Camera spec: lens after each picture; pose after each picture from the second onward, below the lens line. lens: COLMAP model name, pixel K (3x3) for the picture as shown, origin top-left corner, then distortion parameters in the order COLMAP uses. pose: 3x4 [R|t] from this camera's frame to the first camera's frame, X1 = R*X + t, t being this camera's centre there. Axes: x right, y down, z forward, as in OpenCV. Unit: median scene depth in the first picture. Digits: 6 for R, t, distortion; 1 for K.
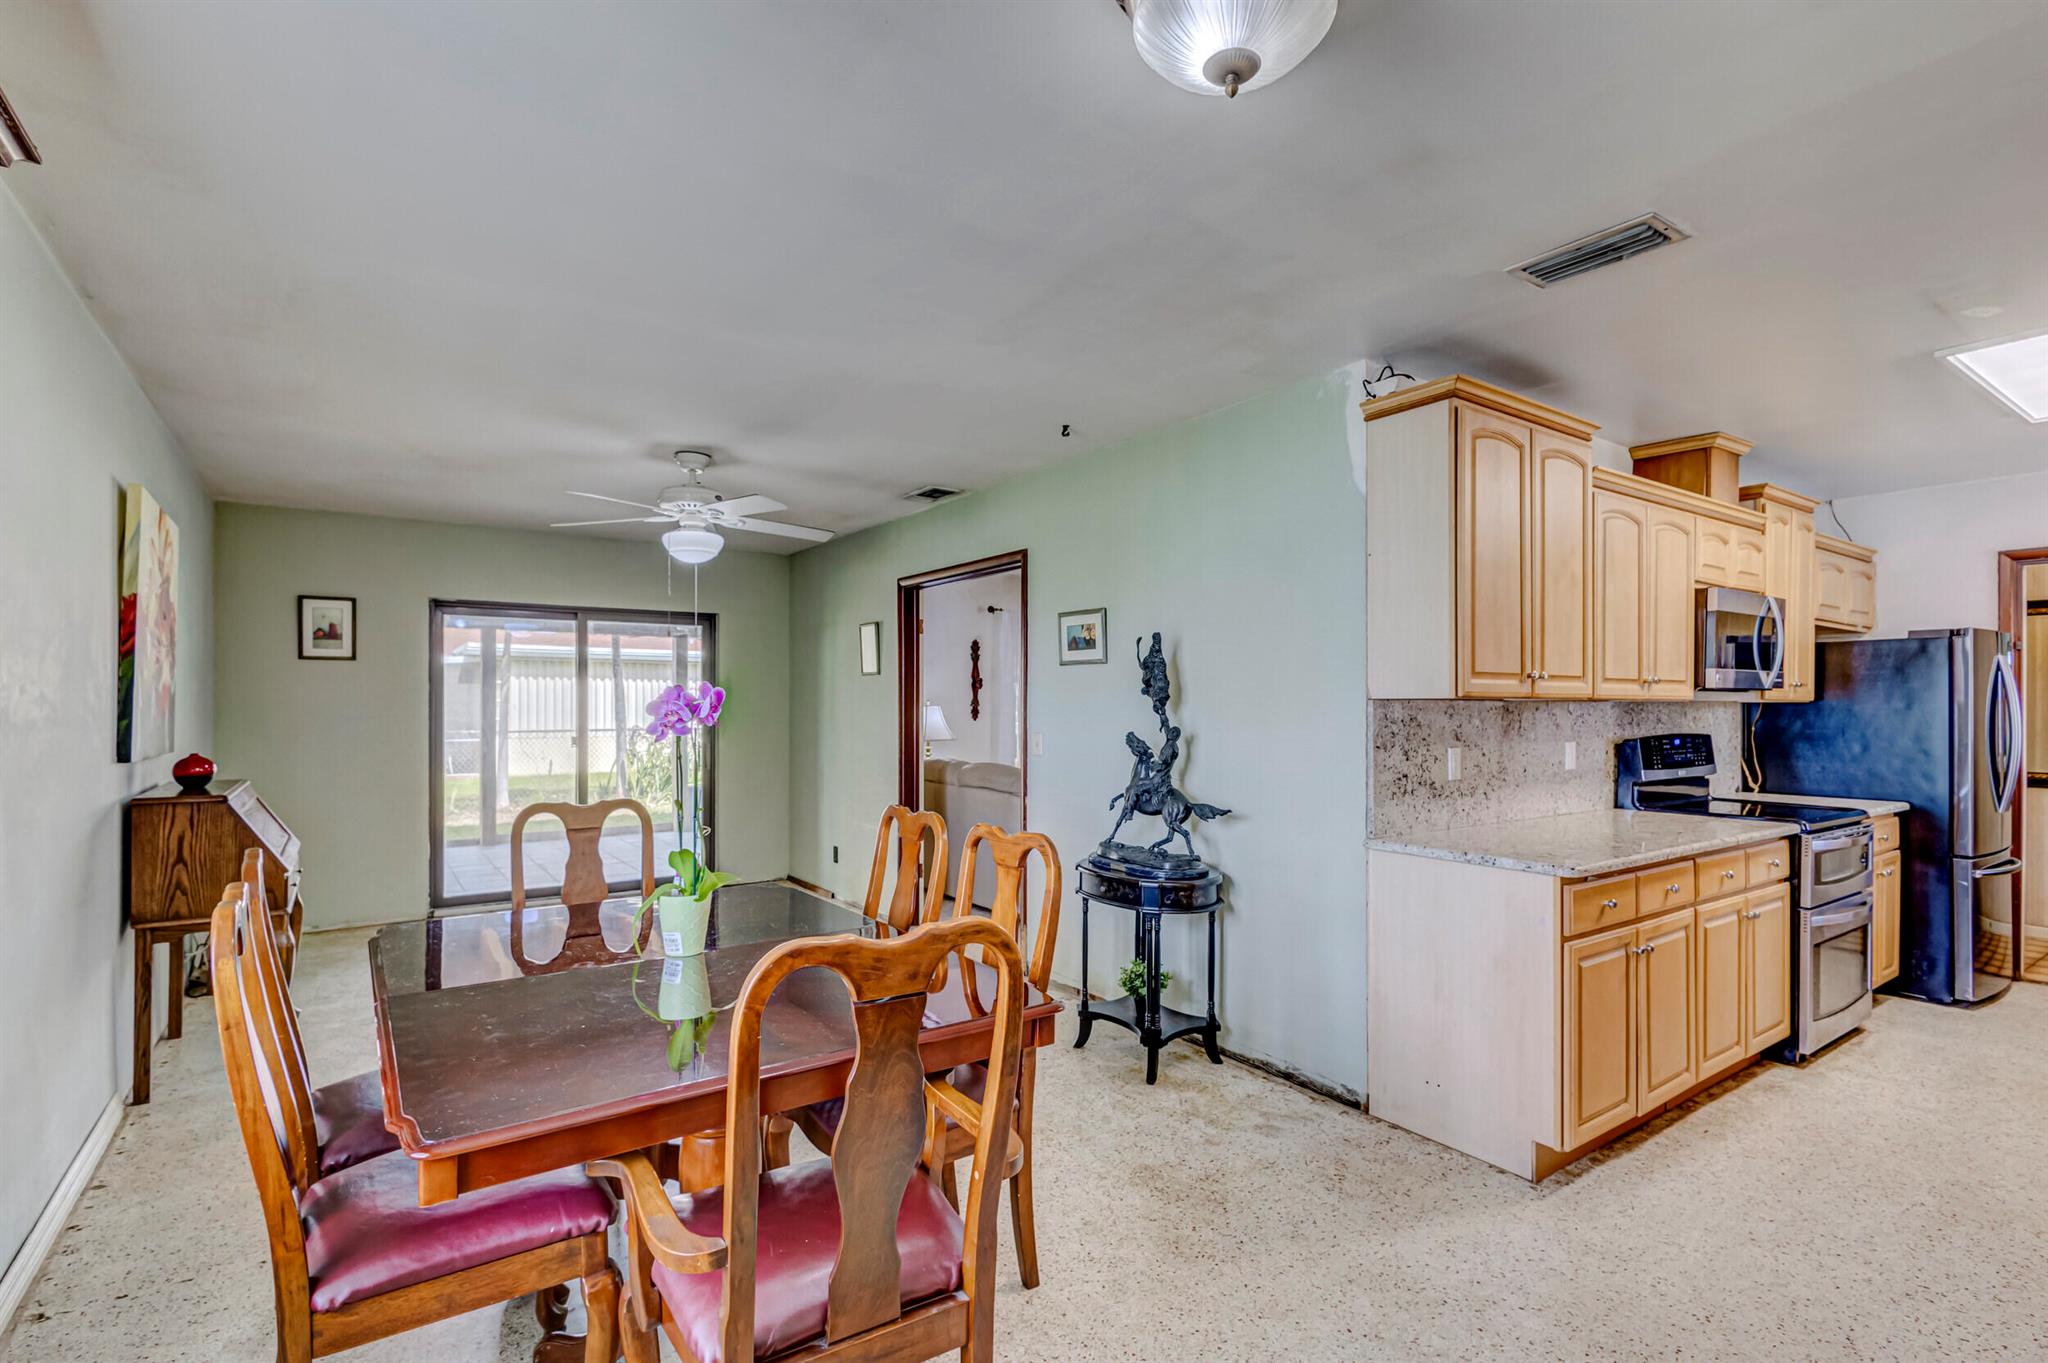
lens RADIAL K [[945.3, 0, 1026.8], [0, 945.3, 693.4], [0, 0, 1]] dist [-0.000016, 0.000235]
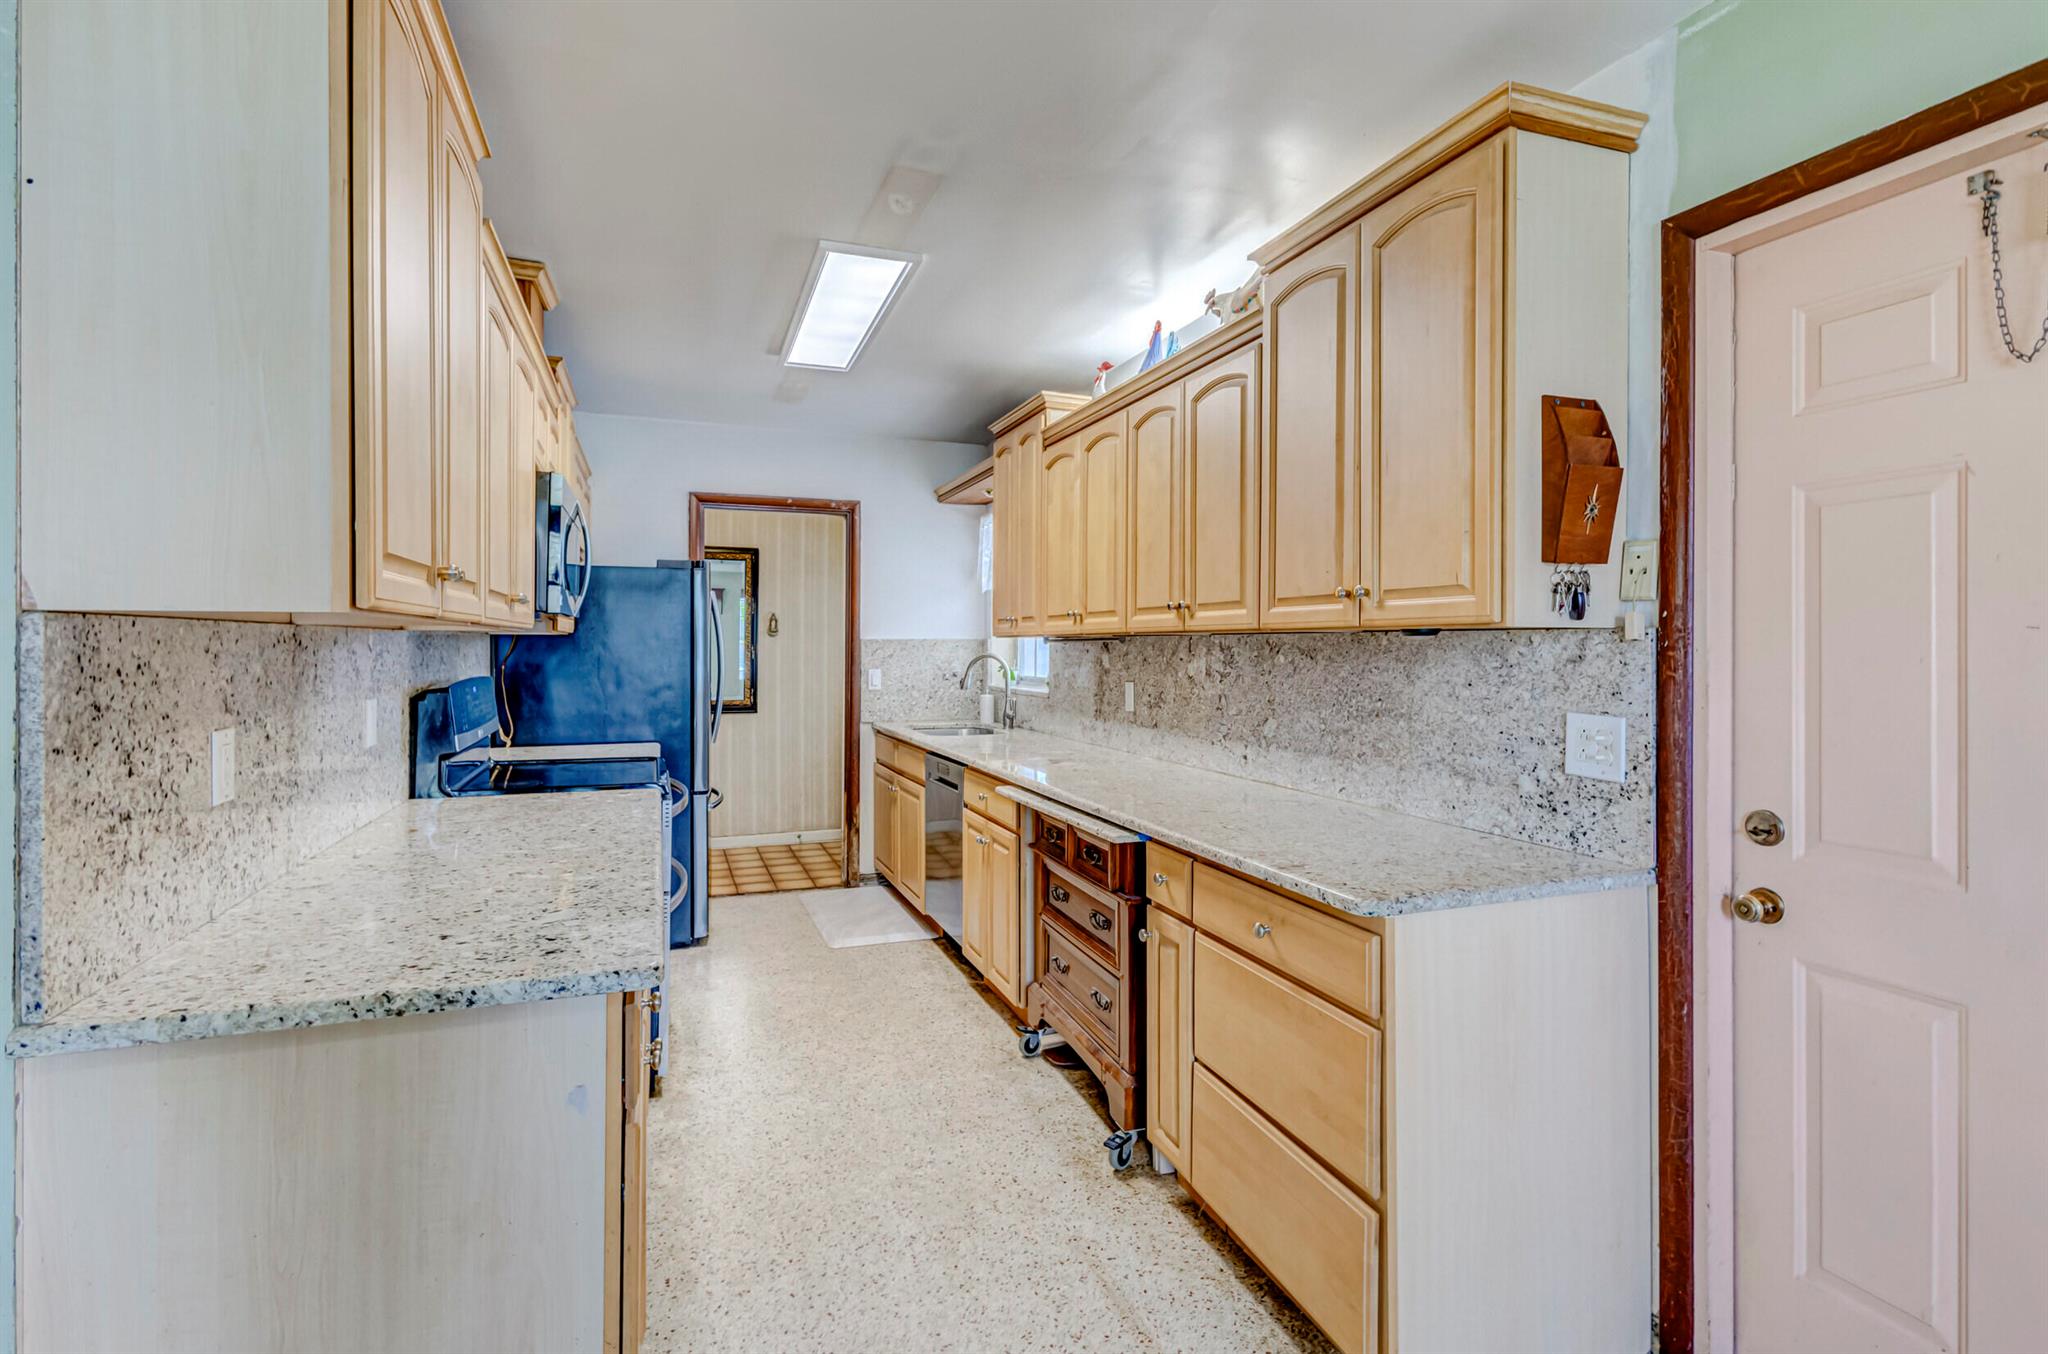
lens RADIAL K [[976.6, 0, 1015.7], [0, 976.6, 651.4], [0, 0, 1]] dist [-0.019181, 0.000457]
pose [[0.257043, -0.008809, 0.966360, 0.098957], [-0.010440, 0.999875, 0.011892, 0.010532], [-0.966344, -0.013145, 0.256919, 0.446503]]
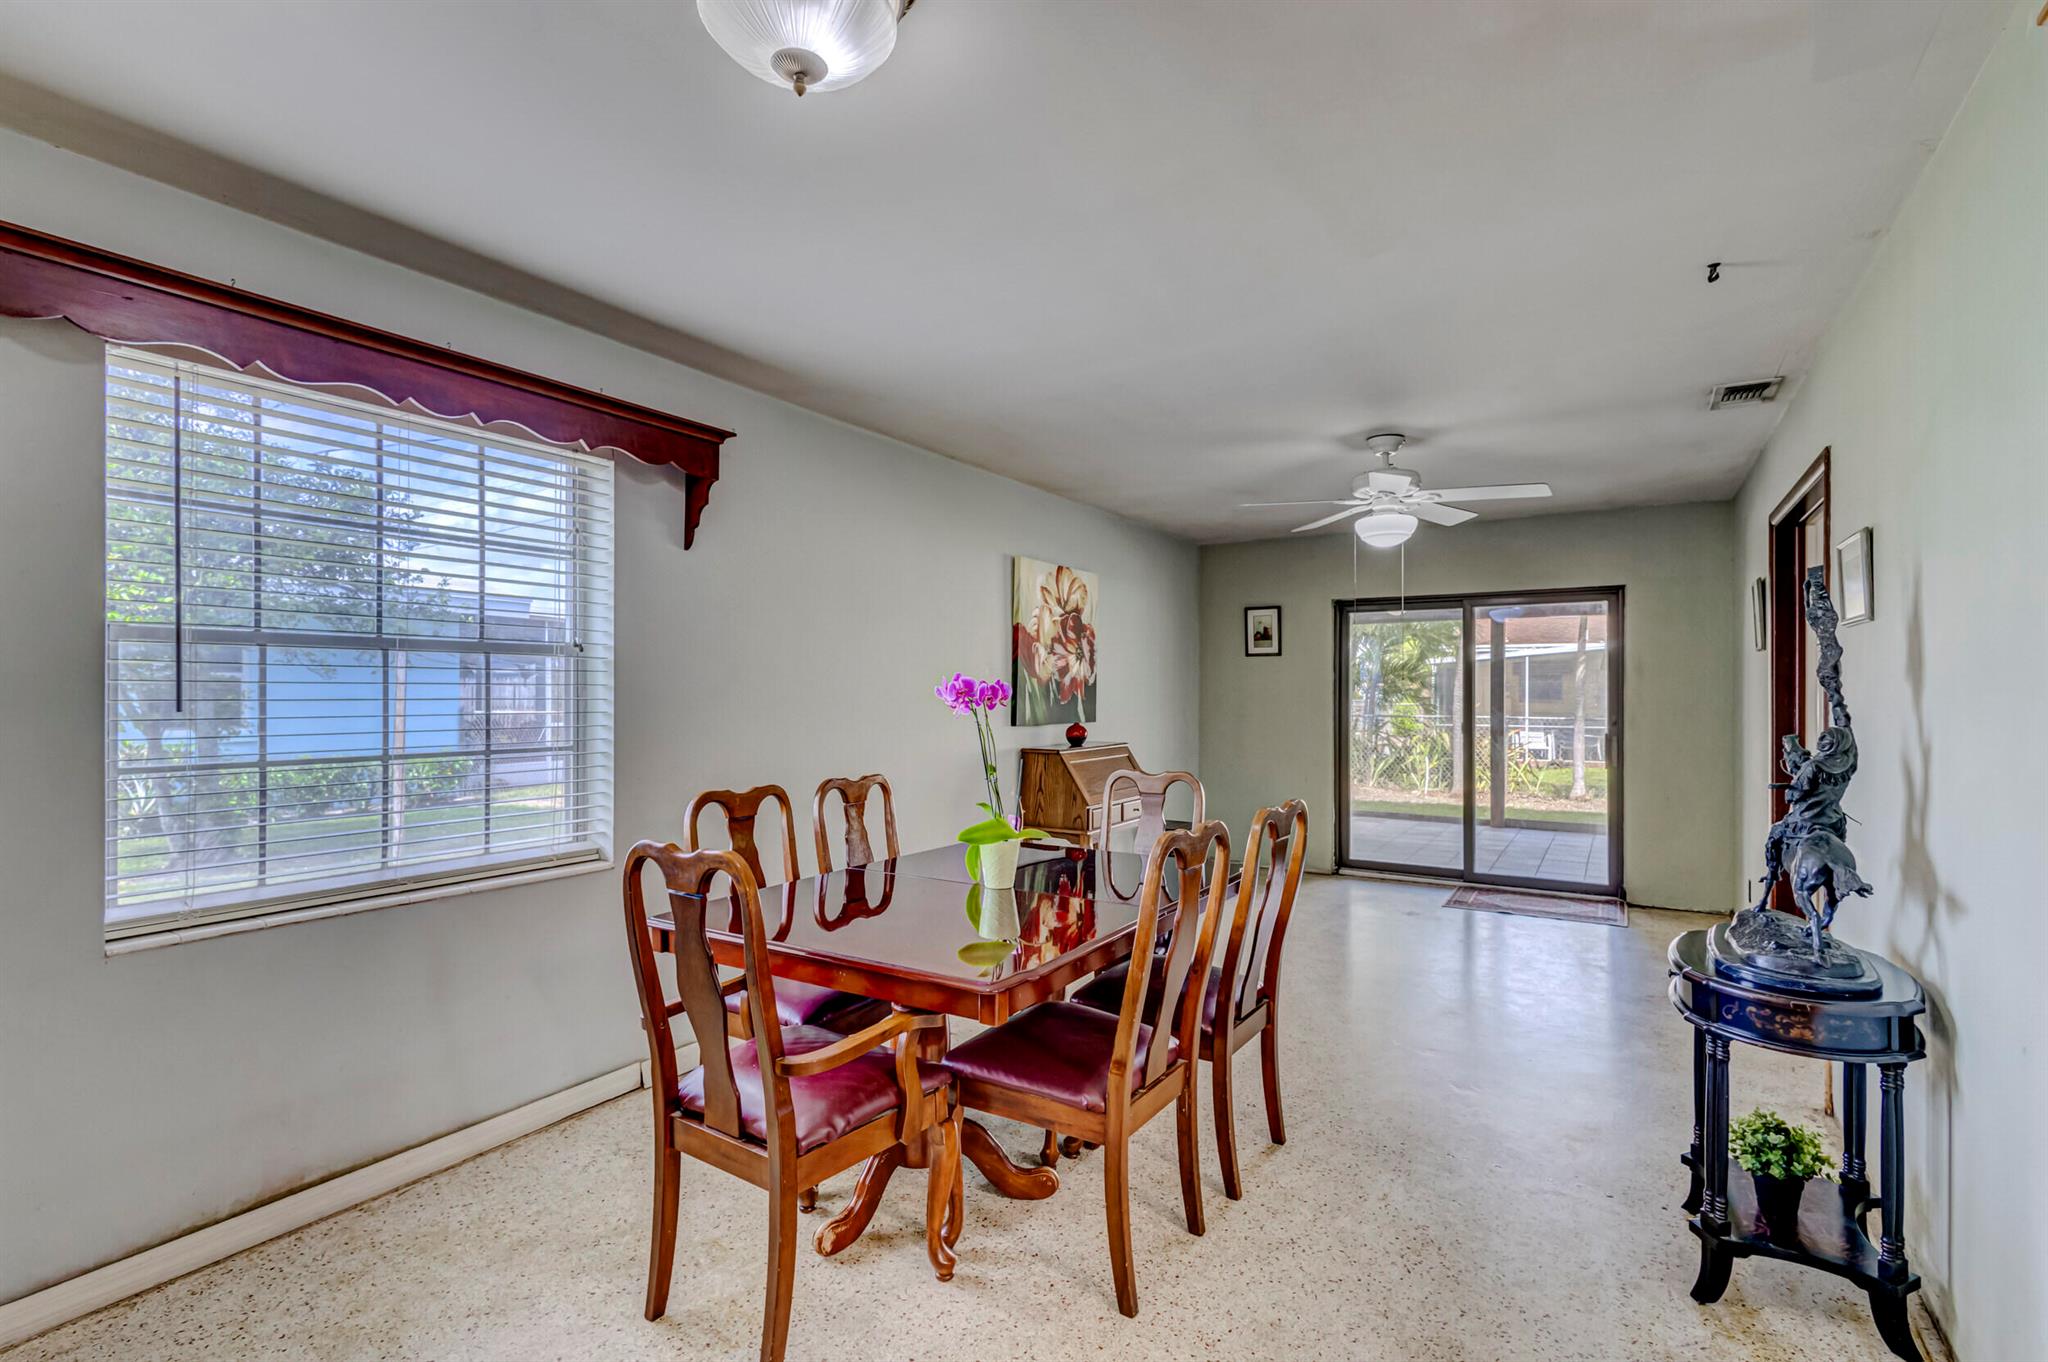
lens RADIAL K [[945.3, 0, 1026.8], [0, 945.3, 692.9], [0, 0, 1]] dist [-0.000016, 0.000235]
pose [[0.392703, 0.002466, -0.919662, 0.459835], [0.009024, 0.999938, 0.006534, 0.004412], [0.919621, -0.010865, 0.392656, 0.306384]]
